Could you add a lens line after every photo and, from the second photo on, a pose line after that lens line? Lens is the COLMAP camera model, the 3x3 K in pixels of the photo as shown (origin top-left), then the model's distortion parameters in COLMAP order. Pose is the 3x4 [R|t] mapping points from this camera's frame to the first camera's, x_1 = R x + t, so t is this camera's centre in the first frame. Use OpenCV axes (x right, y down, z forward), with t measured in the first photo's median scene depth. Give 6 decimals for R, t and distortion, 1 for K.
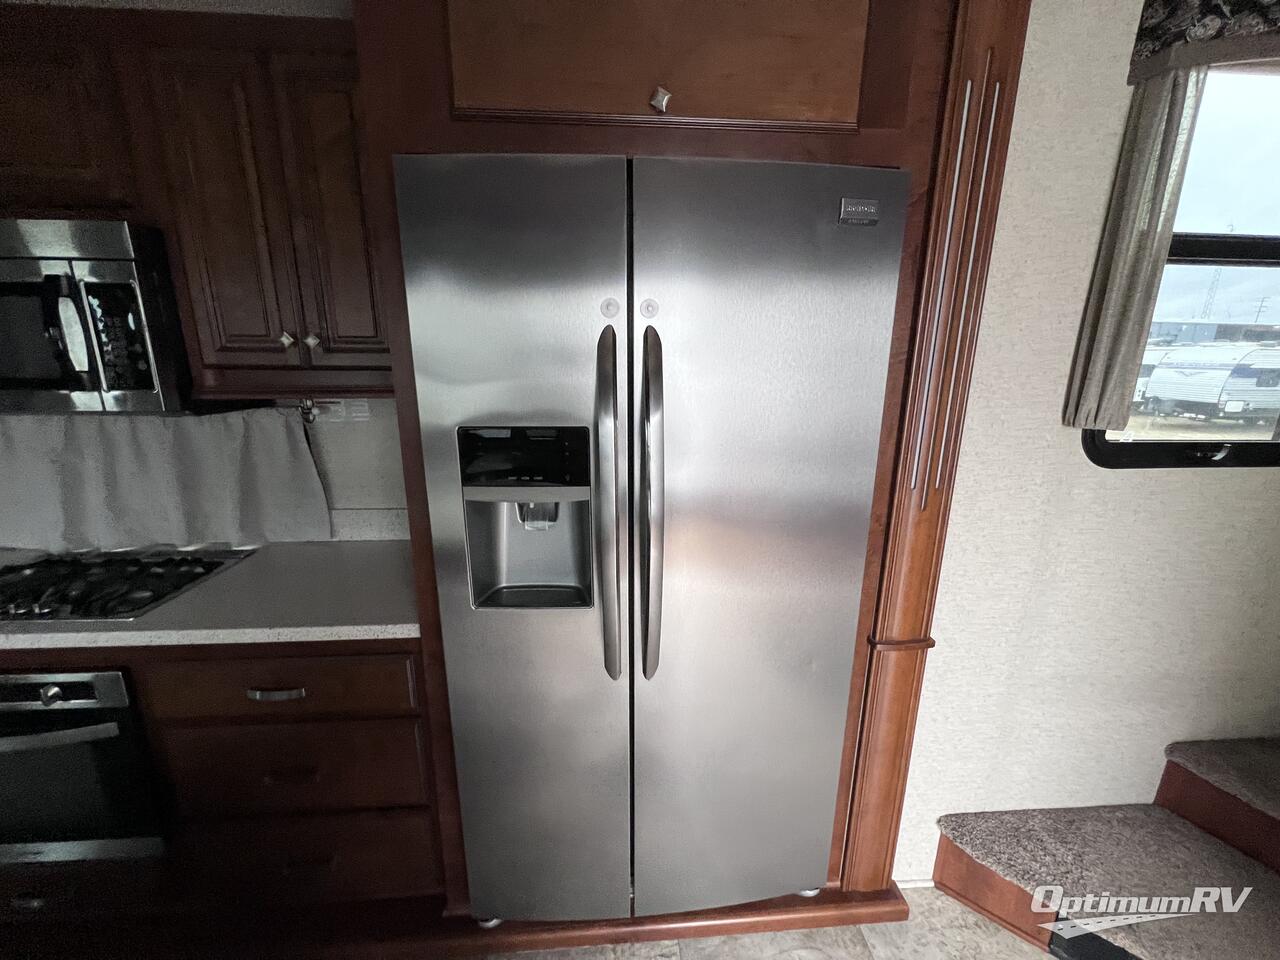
lens RADIAL K [[474.9, 0, 639.8], [0, 474.9, 502.8], [0, 0, 1]] dist [-0.000173, -0.000048]
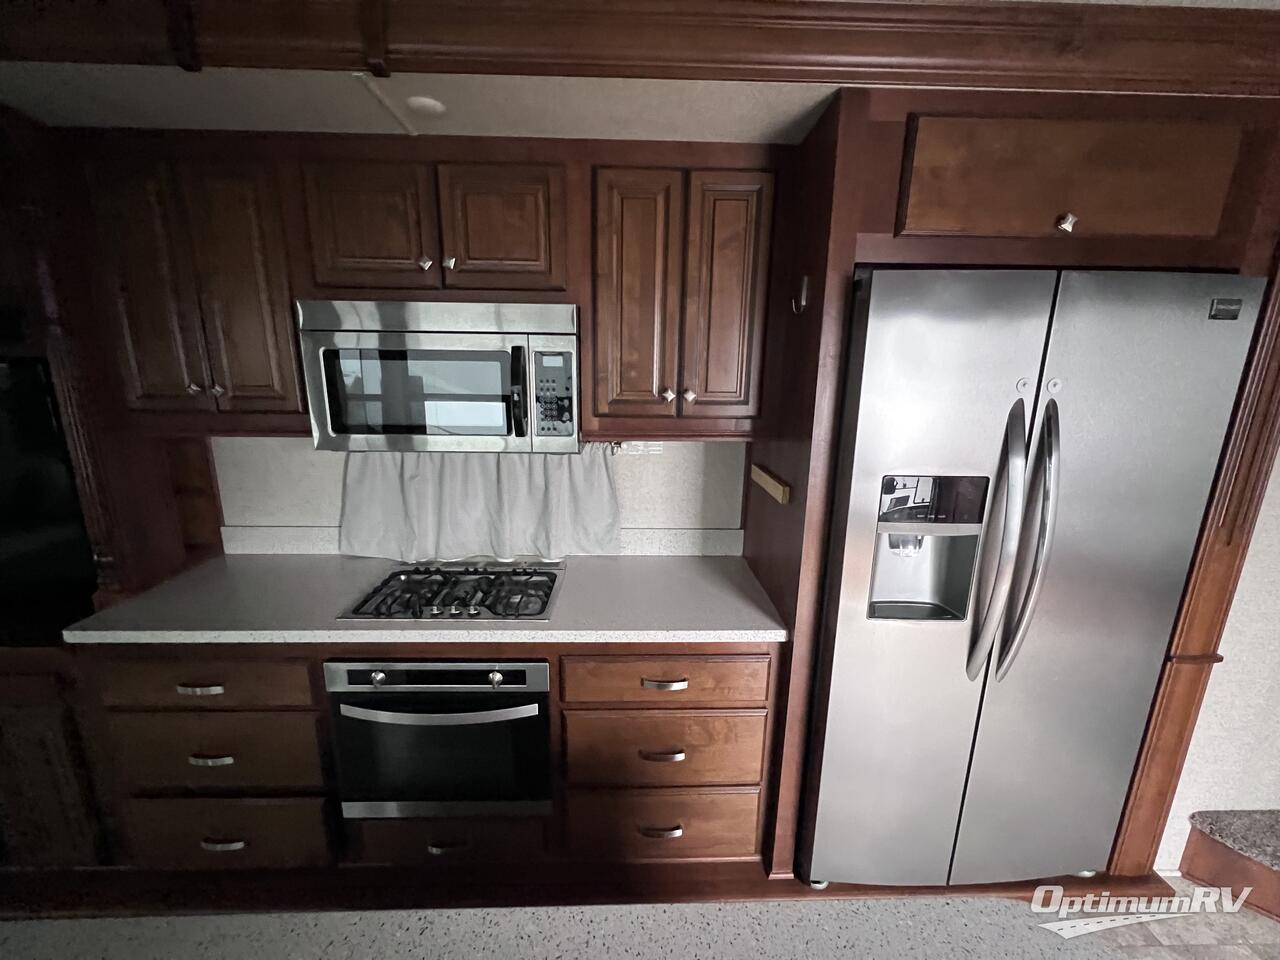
lens RADIAL K [[466.4, 0, 640.1], [0, 466.4, 503.5], [0, 0, 1]] dist [-0.000510, 0.000010]
pose [[0.999056, 0.016025, -0.040365, -0.692037], [-0.016651, 0.999745, -0.015232, -0.039183], [0.040111, 0.015890, 0.999069, -0.184076]]
